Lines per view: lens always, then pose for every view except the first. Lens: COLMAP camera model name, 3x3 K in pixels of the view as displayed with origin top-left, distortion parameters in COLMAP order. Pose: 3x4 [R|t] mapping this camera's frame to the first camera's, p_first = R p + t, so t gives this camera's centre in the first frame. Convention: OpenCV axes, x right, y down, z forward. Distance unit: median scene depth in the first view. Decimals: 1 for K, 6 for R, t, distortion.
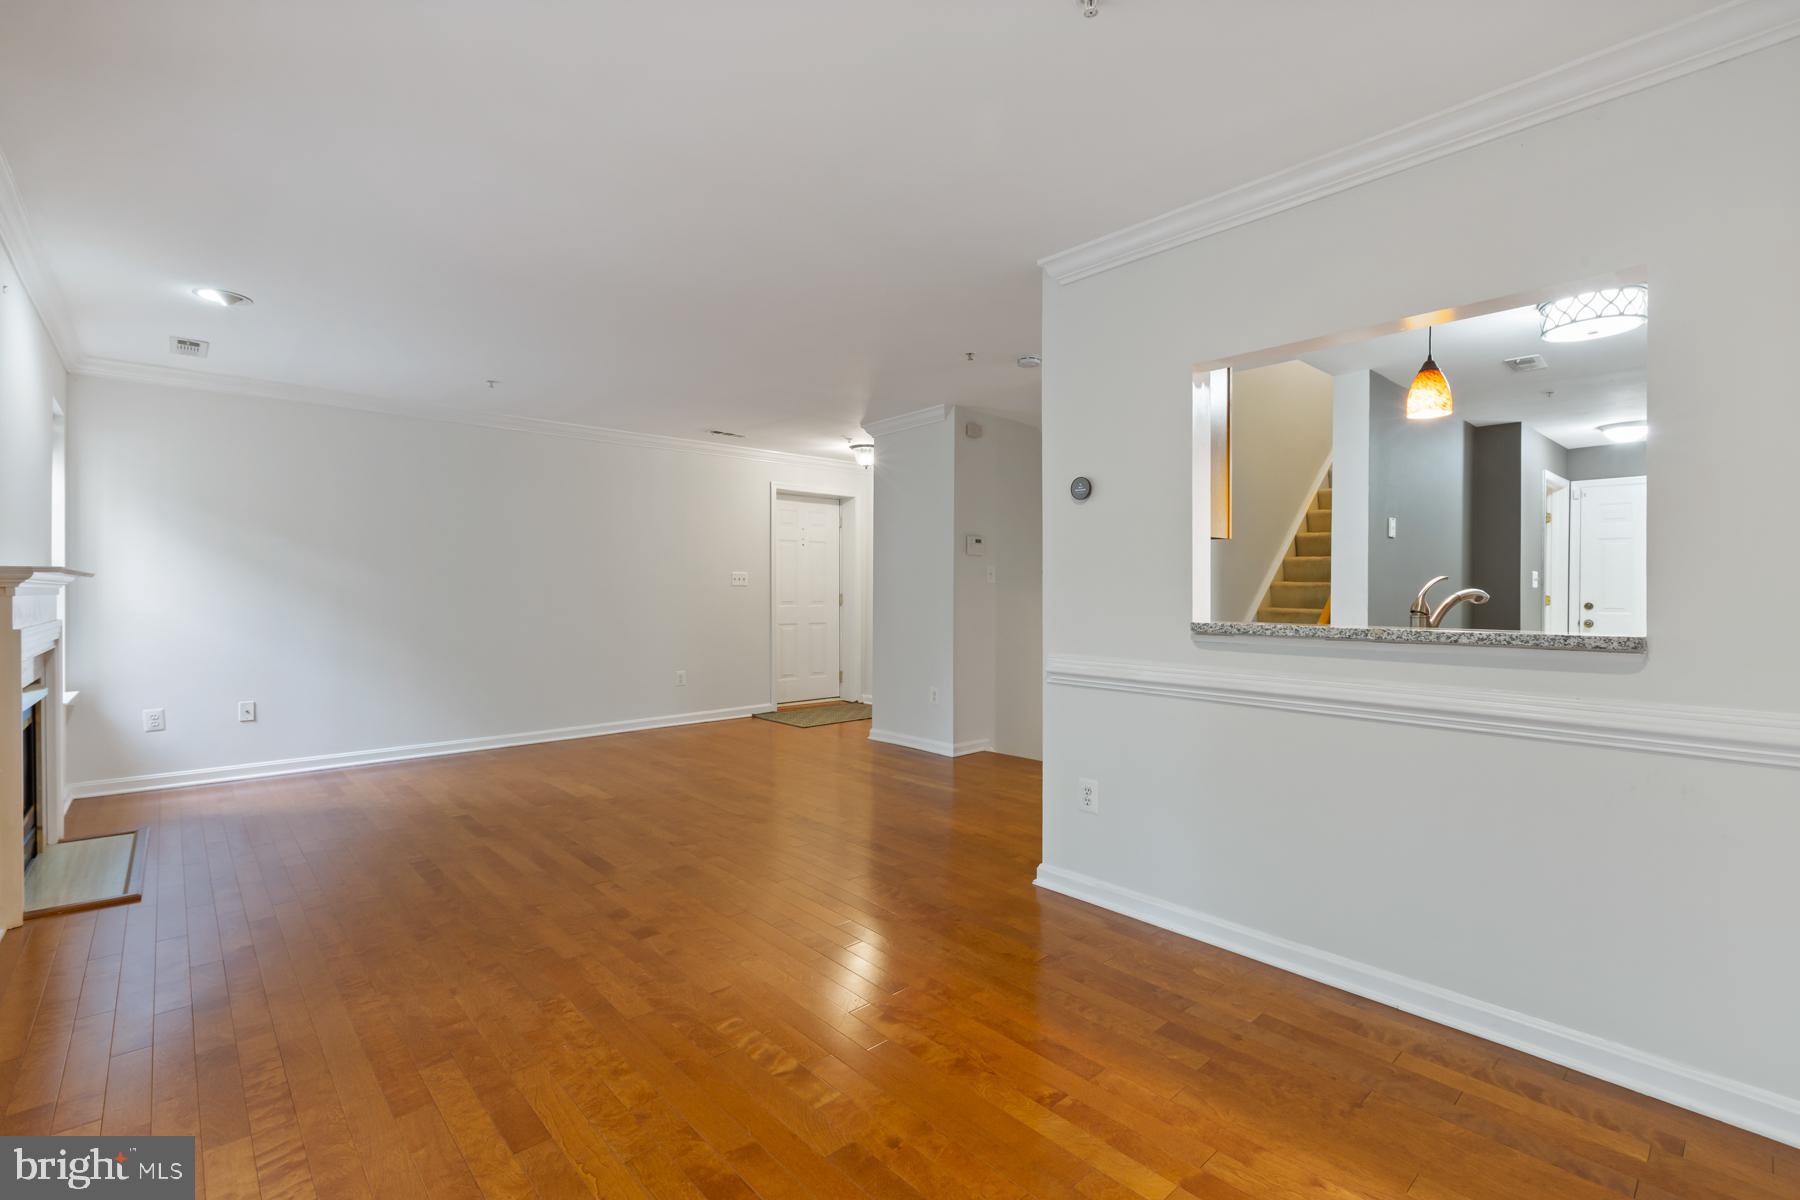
lens RADIAL K [[805.5, 0, 905.4], [0, 805.5, 592.2], [0, 0, 1]] dist [0.002355, 0.000052]
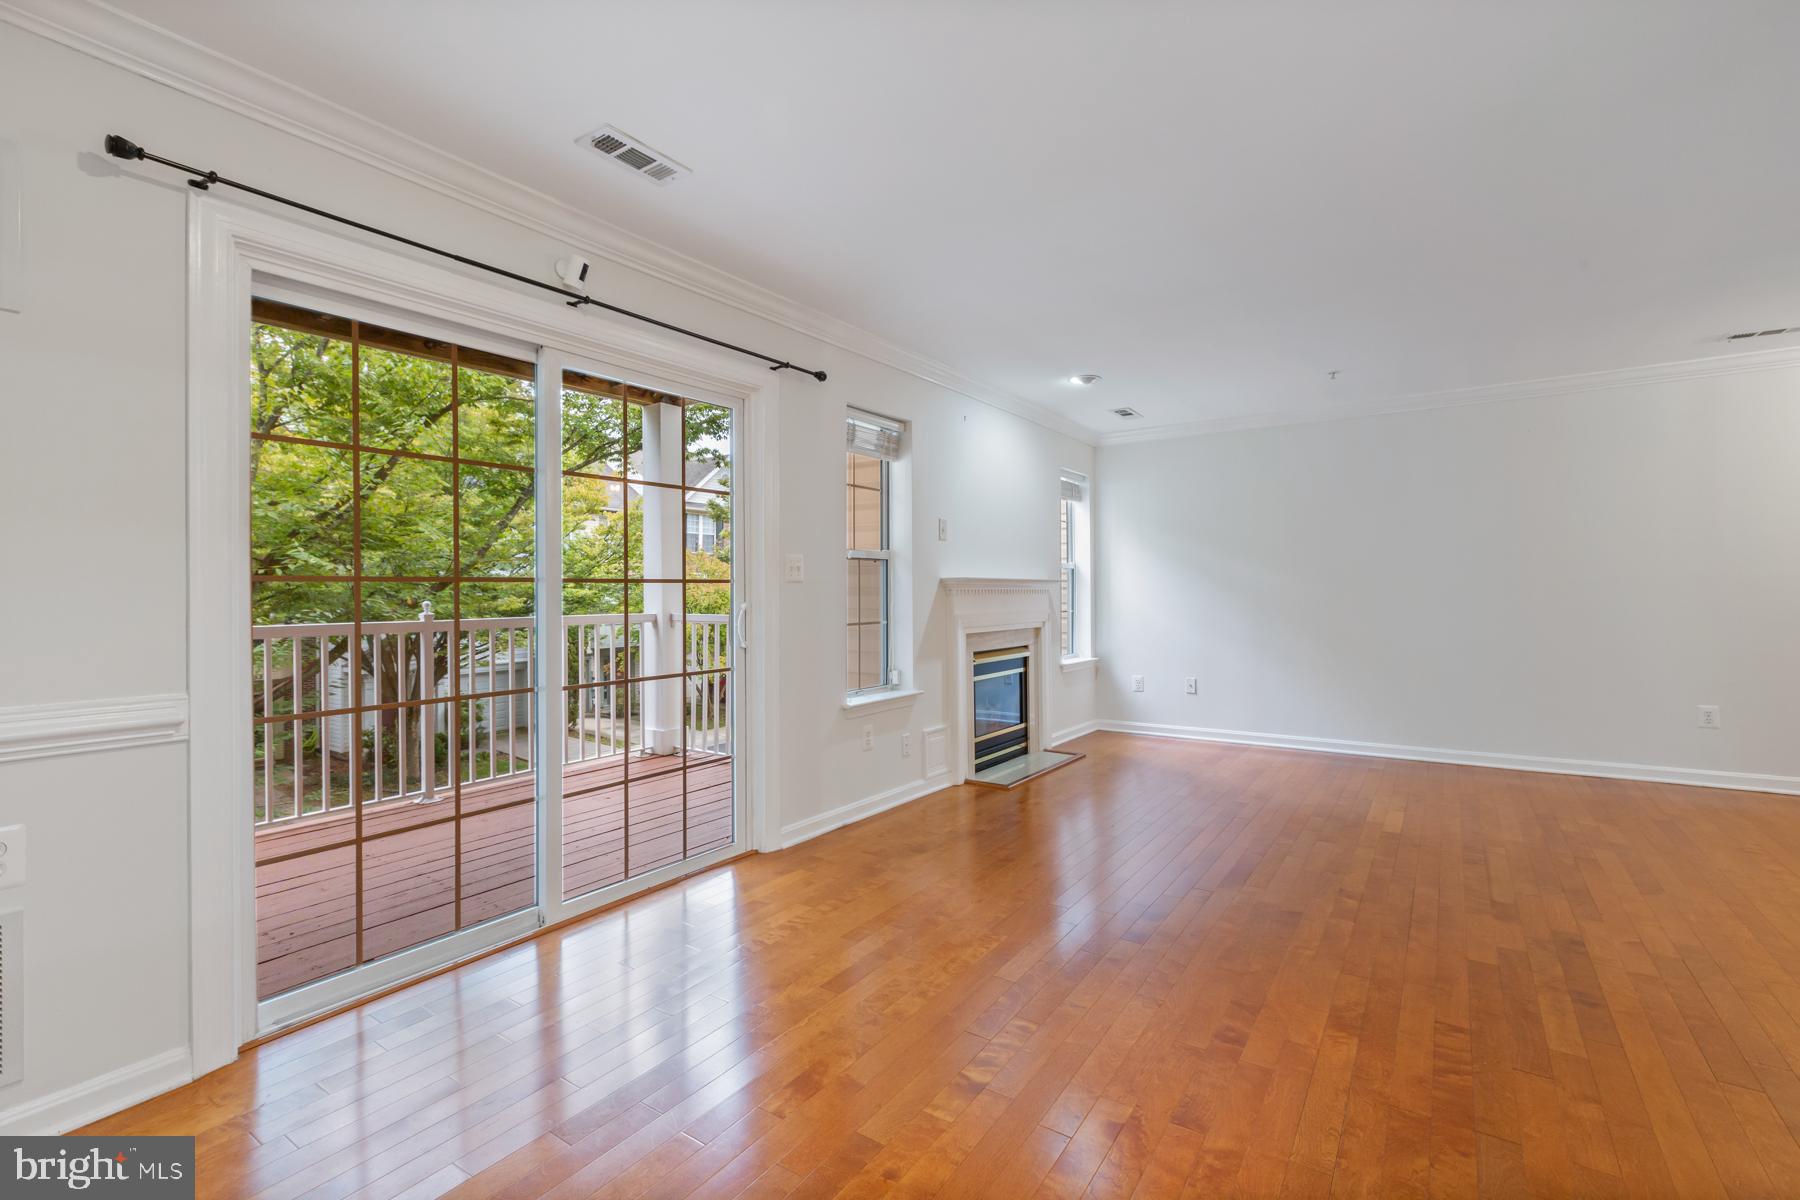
lens RADIAL K [[805.5, 0, 905.4], [0, 805.5, 592.2], [0, 0, 1]] dist [0.002355, 0.000052]
pose [[0.220062, -0.006219, -0.975466, 0.292739], [0.006574, 0.999966, -0.004892, 0.003026], [0.975464, -0.005336, 0.220095, 0.262047]]
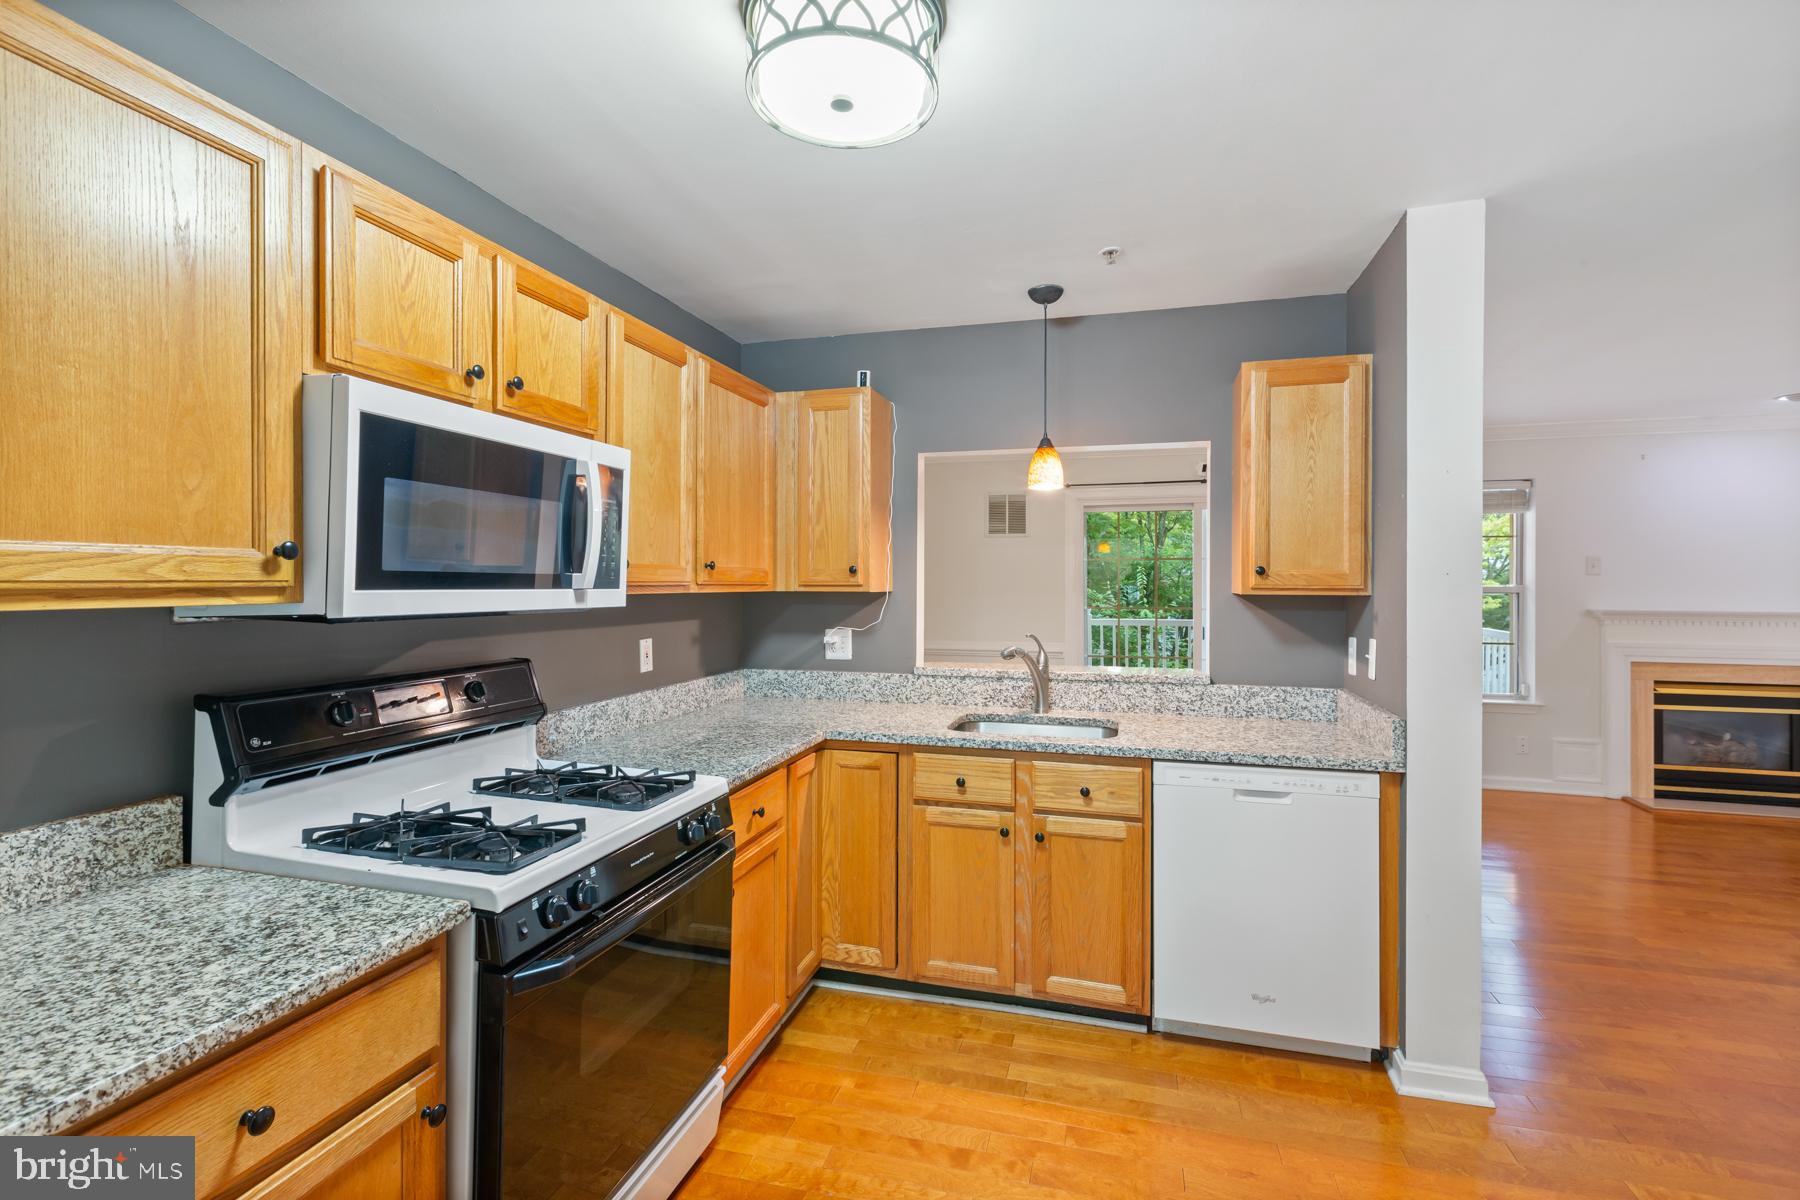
lens RADIAL K [[807.4, 0, 899.0], [0, 807.4, 579.7], [0, 0, 1]] dist [-0.000658, 0.000289]
pose [[-0.856144, -0.007049, -0.516689, 0.684565], [-0.007722, 0.999970, -0.000846, -0.045968], [0.516680, 0.003265, -0.856173, 0.913298]]
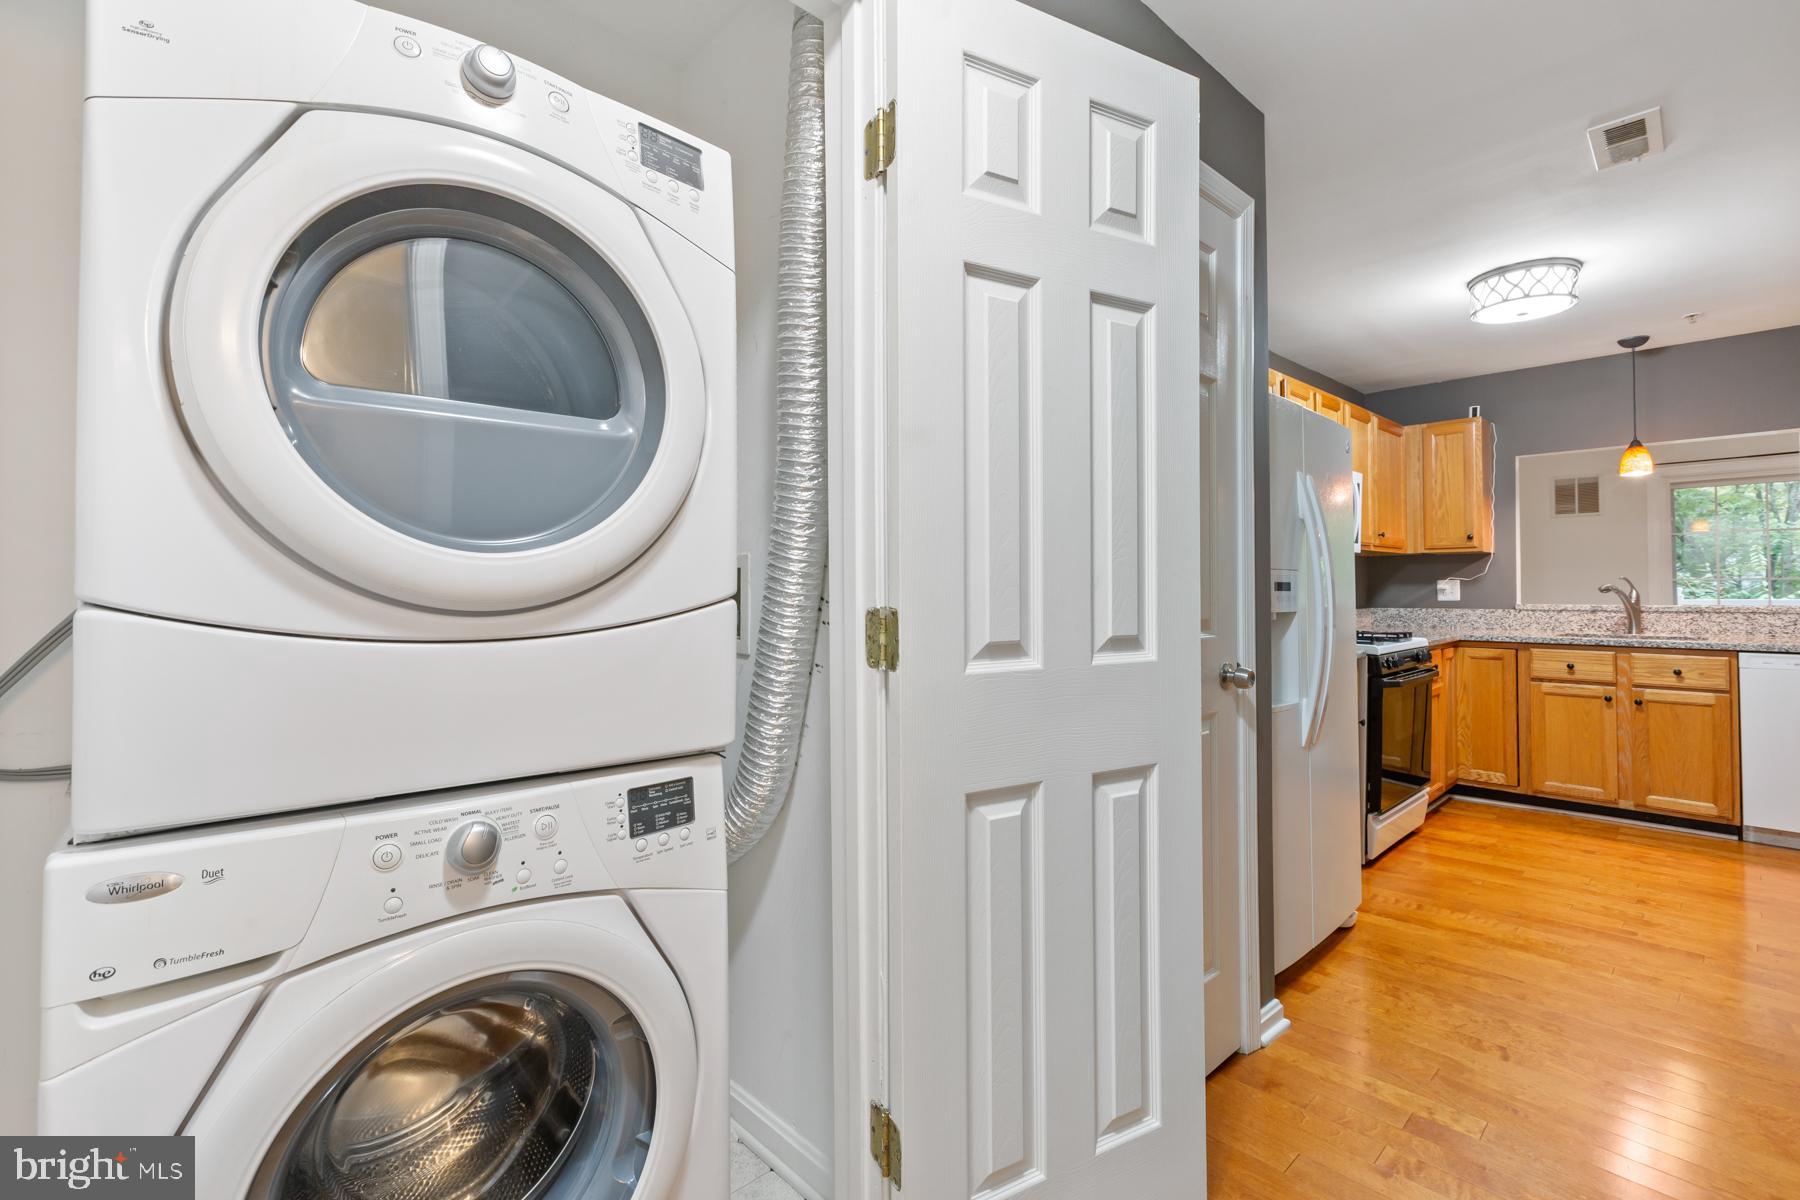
lens RADIAL K [[808.7, 0, 902.1], [0, 808.7, 572.9], [0, 0, 1]] dist [0.001965, 0.000043]
pose [[-0.999958, 0.000768, -0.009107, 1.042196], [0.000877, 0.999928, -0.011931, -0.004387], [0.009098, -0.011938, -0.999887, 1.280559]]
